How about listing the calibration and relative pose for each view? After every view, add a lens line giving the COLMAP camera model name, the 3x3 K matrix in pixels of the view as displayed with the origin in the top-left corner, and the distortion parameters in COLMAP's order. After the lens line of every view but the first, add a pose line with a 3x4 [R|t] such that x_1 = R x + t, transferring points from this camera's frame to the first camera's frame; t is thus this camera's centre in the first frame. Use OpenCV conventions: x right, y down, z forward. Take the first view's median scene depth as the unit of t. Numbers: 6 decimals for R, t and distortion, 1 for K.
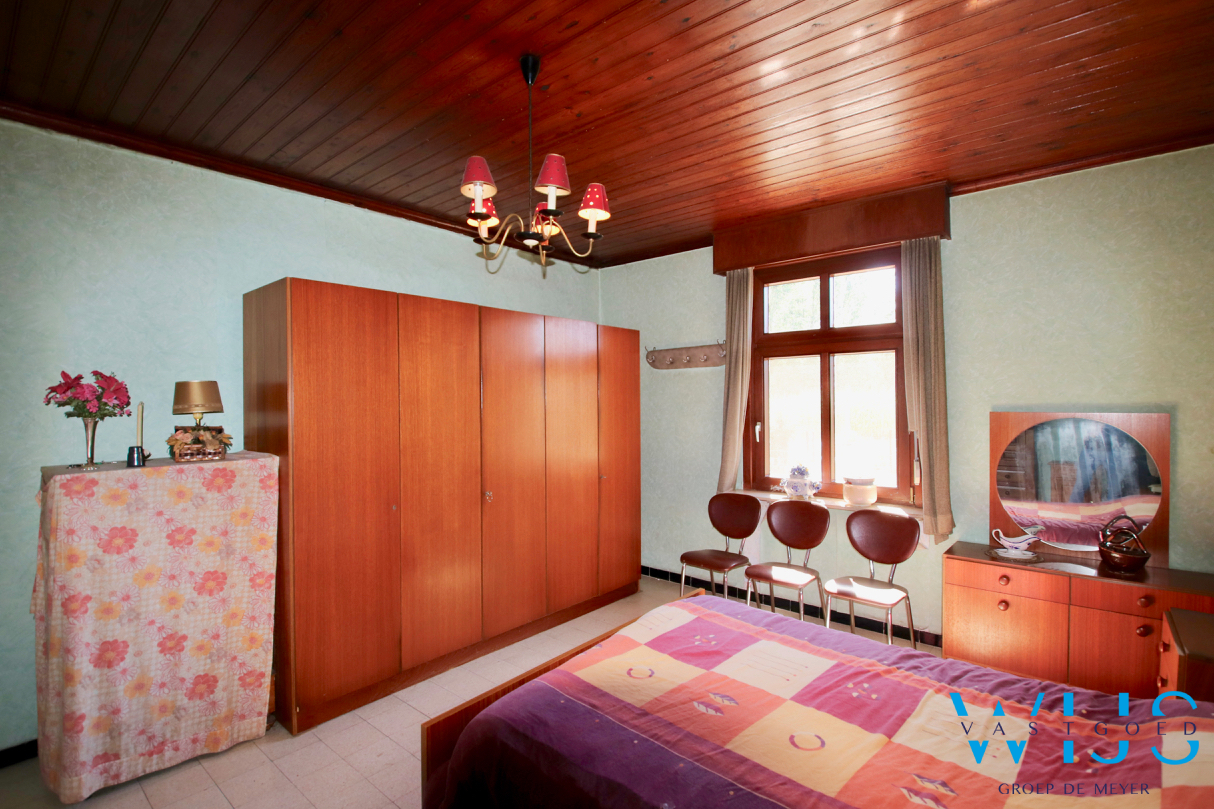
lens RADIAL K [[565.8, 0, 603.8], [0, 565.8, 401.4], [0, 0, 1]] dist [-0.004425, -0.001461]
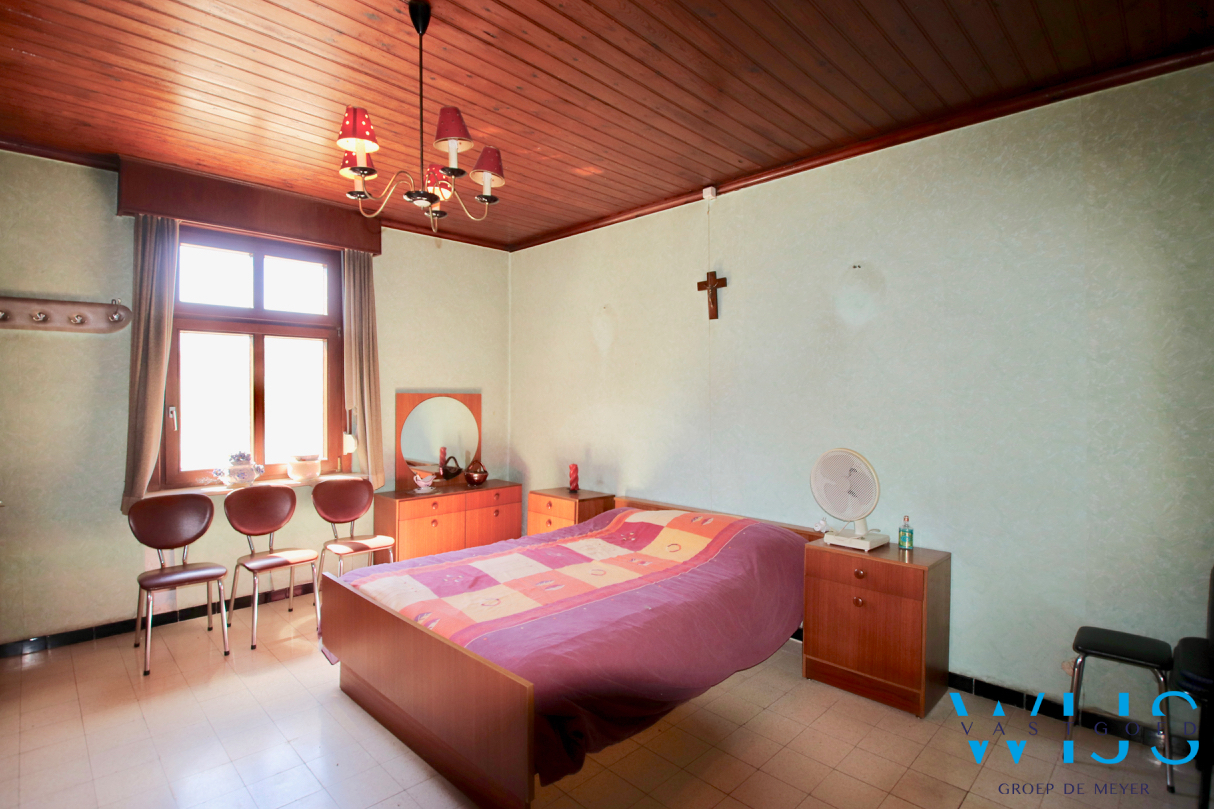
lens RADIAL K [[565.8, 0, 604.2], [0, 565.8, 405.9], [0, 0, 1]] dist [-0.004425, -0.001461]
pose [[0.088162, -0.019195, 0.995921, -0.554625], [-0.004975, 0.999793, 0.019710, 0.017425], [-0.996094, -0.006692, 0.088048, 0.326908]]
